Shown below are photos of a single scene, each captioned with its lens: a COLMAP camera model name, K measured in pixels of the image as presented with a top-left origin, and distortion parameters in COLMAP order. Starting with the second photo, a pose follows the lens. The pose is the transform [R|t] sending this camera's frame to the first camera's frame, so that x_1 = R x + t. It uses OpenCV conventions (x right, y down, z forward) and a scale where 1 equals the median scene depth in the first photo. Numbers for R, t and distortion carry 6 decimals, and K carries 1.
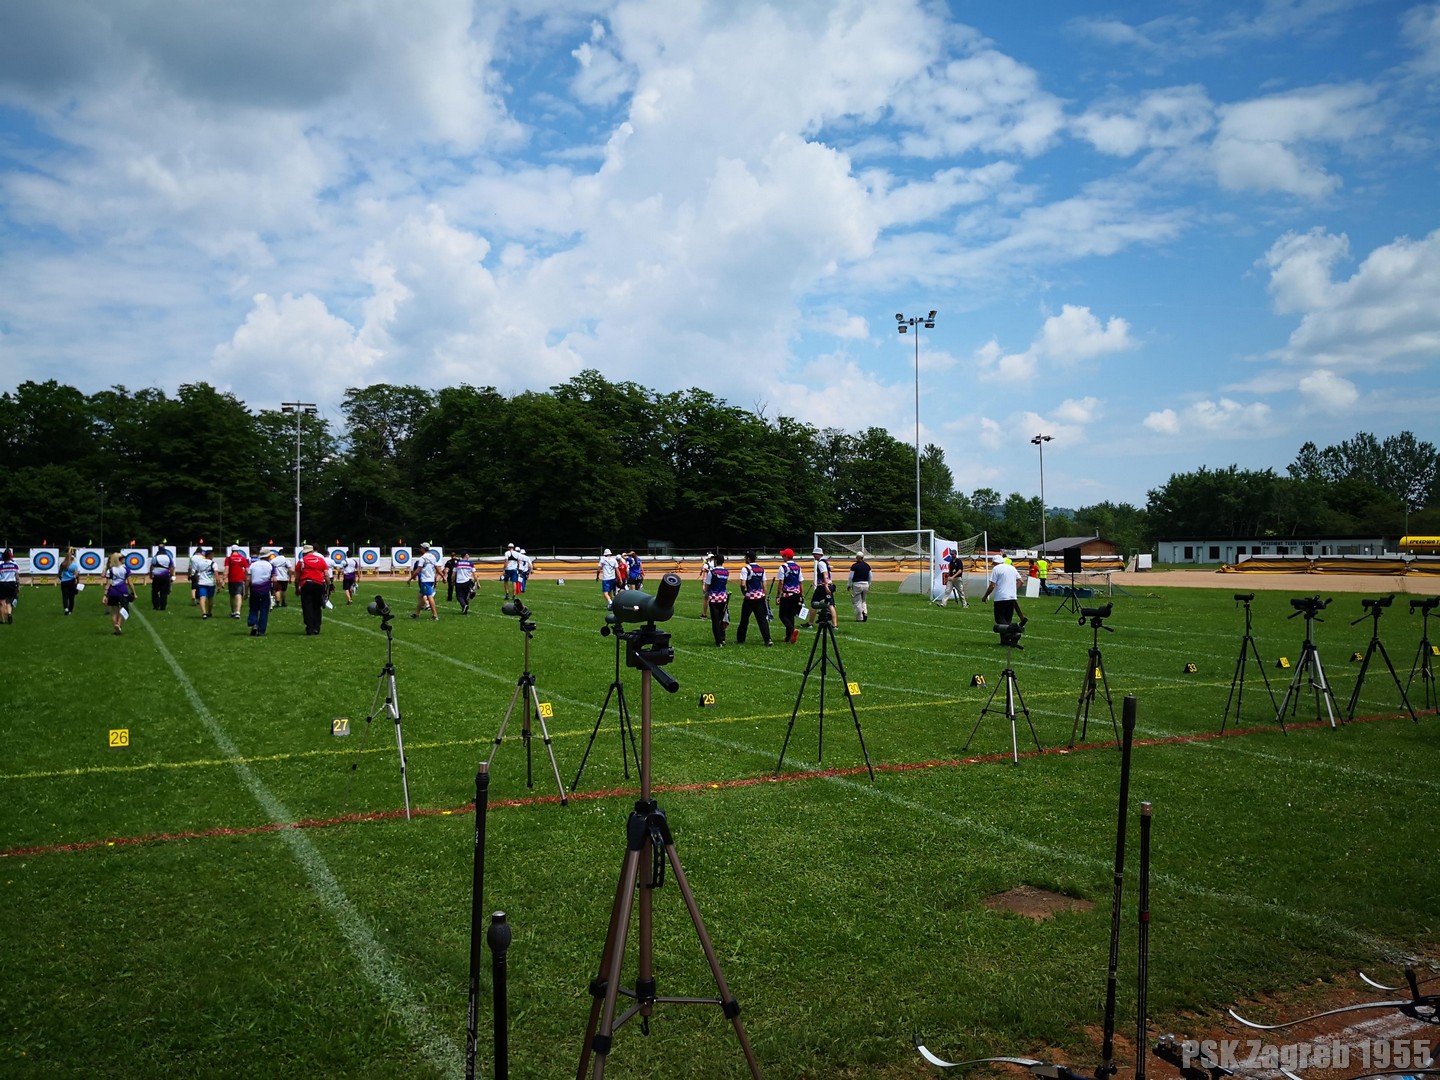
lens RADIAL K [[1177.4, 0, 731.4], [0, 1177.4, 534.3], [0, 0, 1]] dist [0.029858, -0.063078]
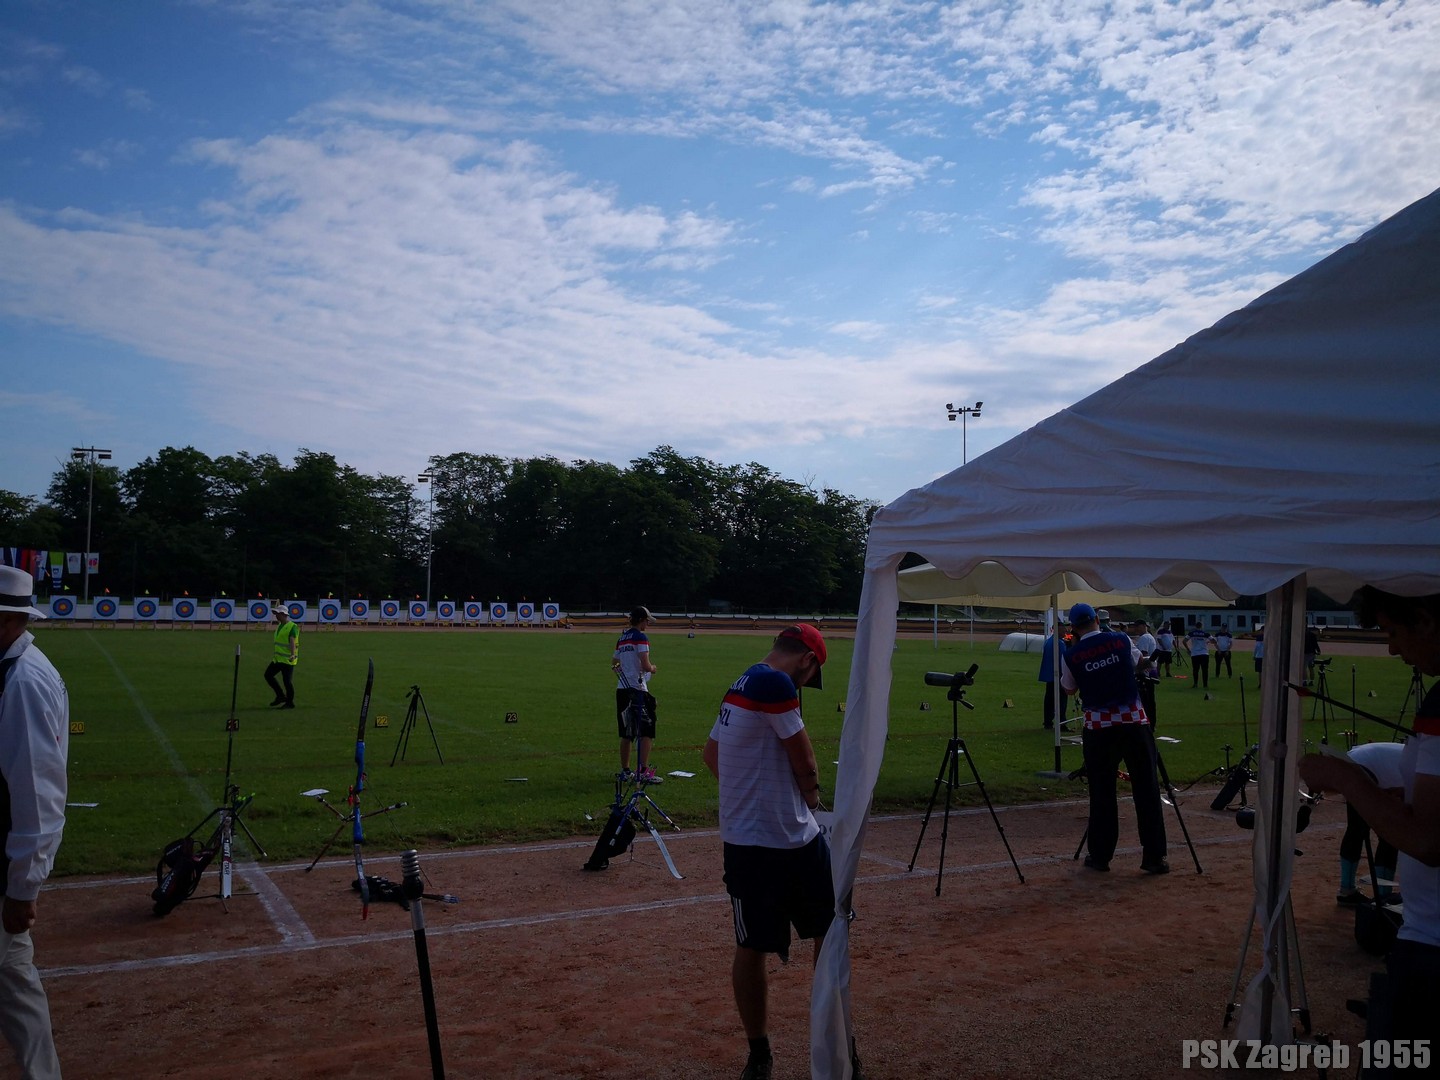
lens RADIAL K [[1177.4, 0, 718.6], [0, 1177.4, 534.7], [0, 0, 1]] dist [0.029858, -0.063078]
pose [[0.999753, 0.018907, 0.011659, -0.086758], [-0.018324, 0.998668, -0.048239, -0.002915], [-0.012556, 0.048014, 0.998768, -0.115433]]
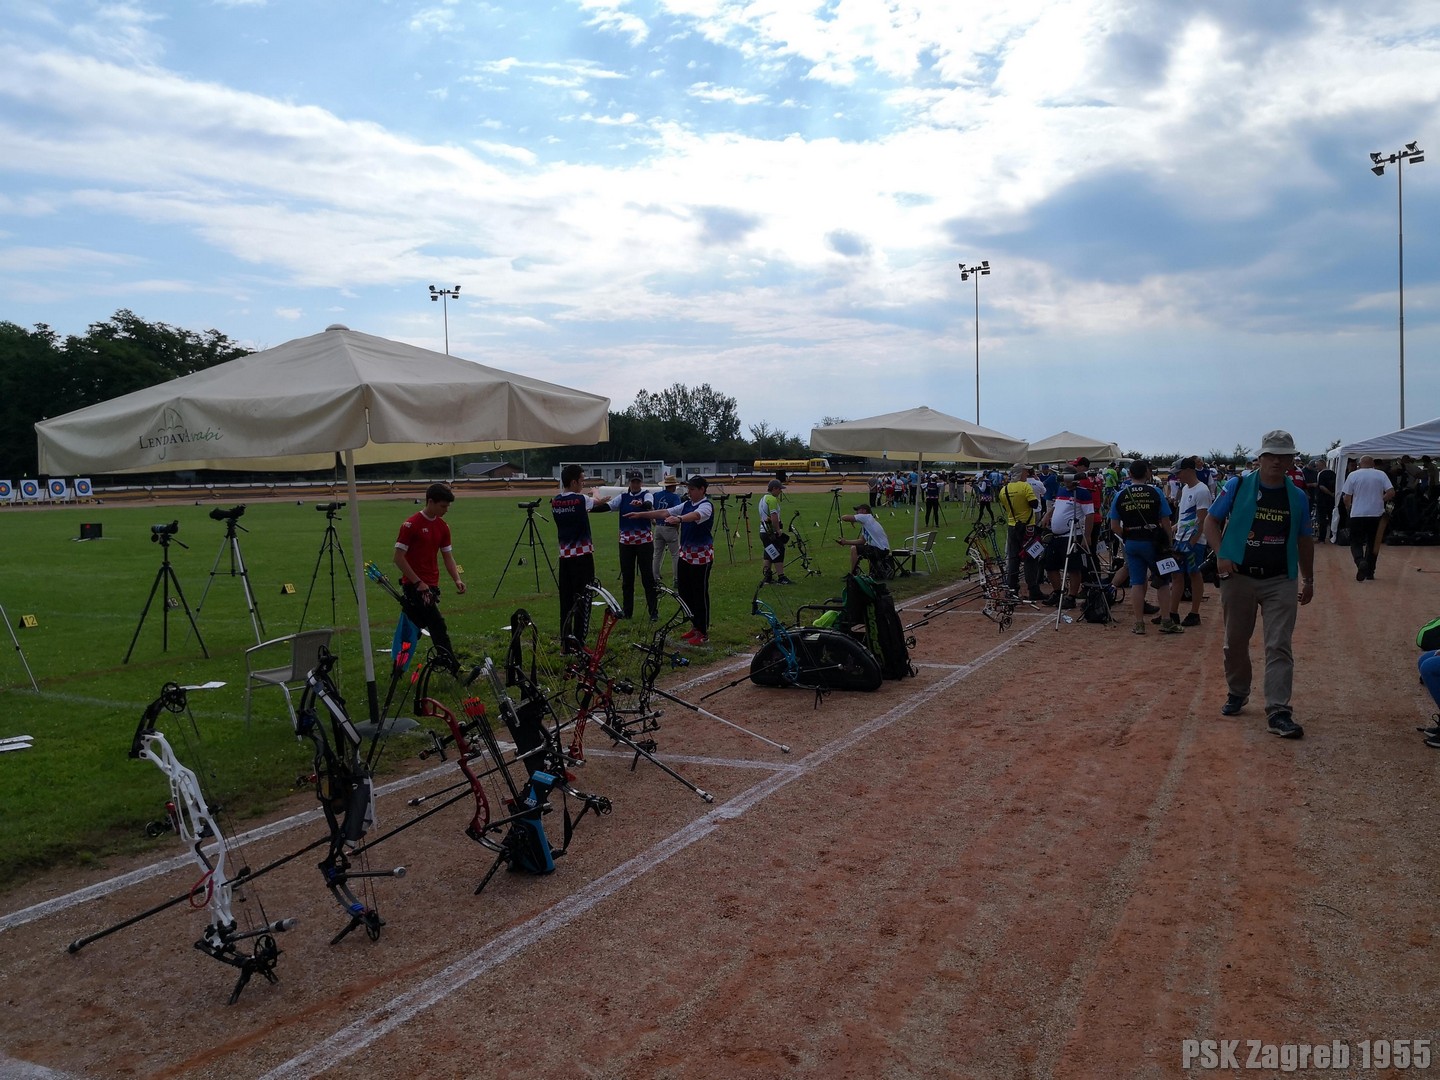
lens RADIAL K [[1177.4, 0, 717.3], [0, 1177.4, 546.2], [0, 0, 1]] dist [0.029858, -0.063078]
pose [[0.810490, -0.052936, 0.583356, -0.345486], [0.010262, 0.997038, 0.076217, -0.003534], [-0.585663, -0.055786, 0.808633, -0.197052]]
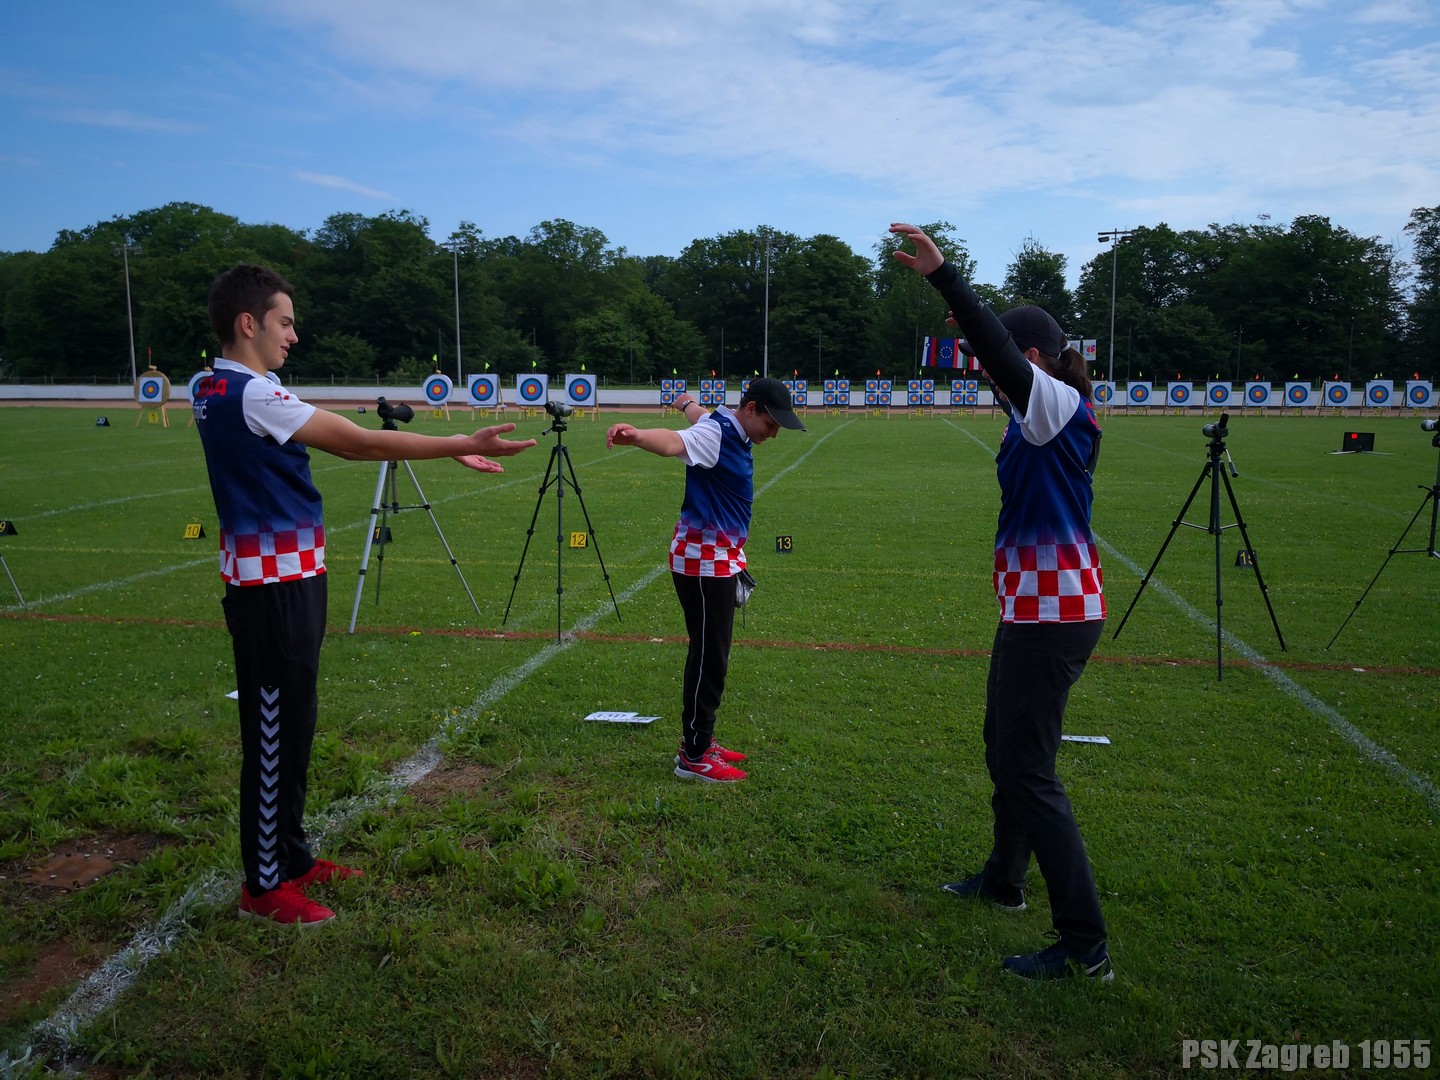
lens RADIAL K [[1177.4, 0, 702.9], [0, 1177.4, 546.3], [0, 0, 1]] dist [0.029858, -0.063078]
pose [[0.793119, 0.081515, -0.603587, -0.234526], [0.010228, 0.989081, 0.147016, -0.003156], [0.608980, -0.122775, 0.783626, -0.127046]]
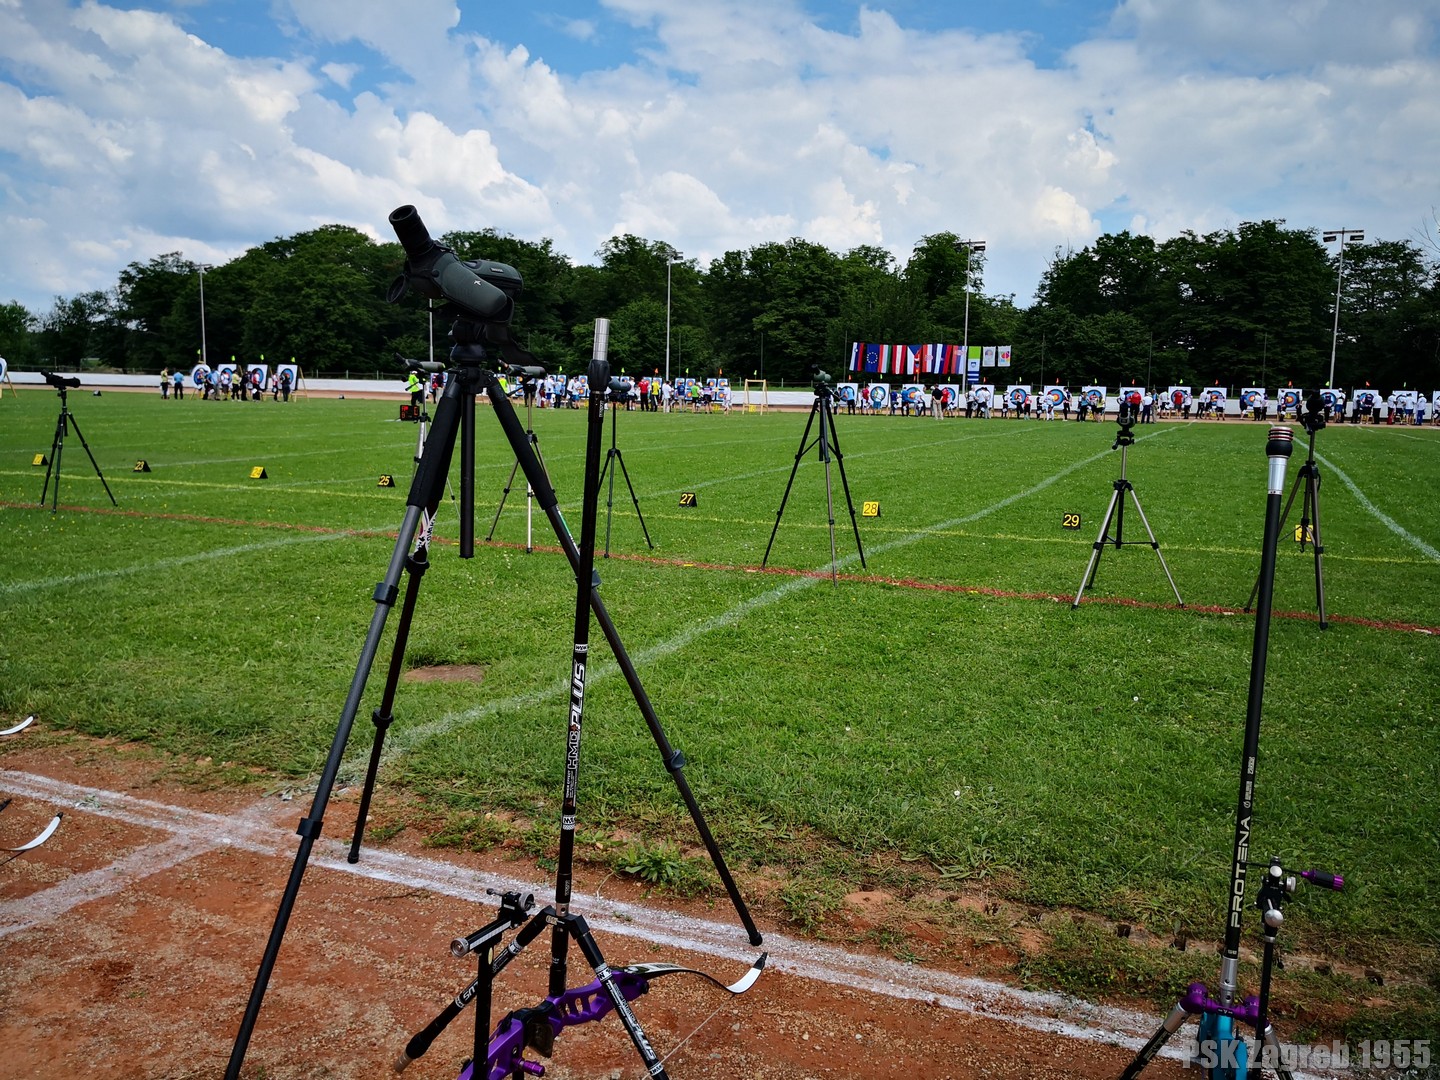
lens RADIAL K [[1177.4, 0, 726.7], [0, 1177.4, 524.3], [0, 0, 1]] dist [0.029858, -0.063078]
pose [[0.614303, 0.098396, -0.782911, 0.065920], [-0.006325, 0.992777, 0.119809, 0.006478], [0.789045, -0.068647, 0.610488, 0.044525]]
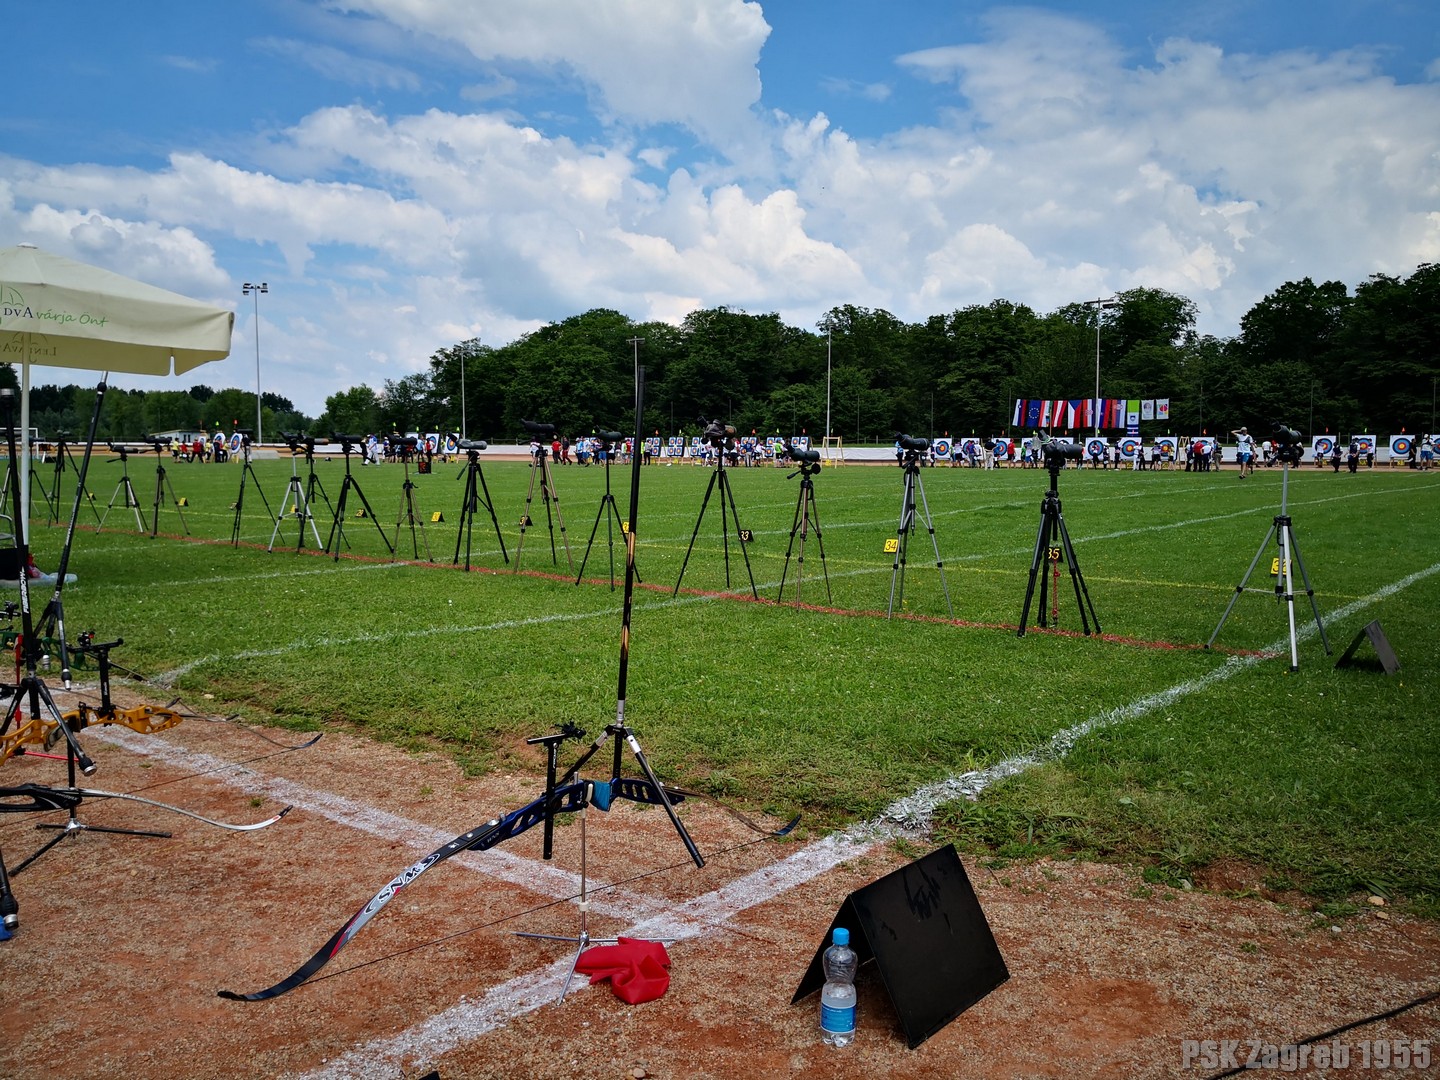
lens RADIAL K [[1177.4, 0, 724.0], [0, 1177.4, 556.9], [0, 0, 1]] dist [0.029858, -0.063078]
pose [[0.380333, 0.083298, -0.921091, 0.211431], [0.016908, 0.995143, 0.096976, 0.004863], [0.924695, -0.052457, 0.377078, 0.114256]]
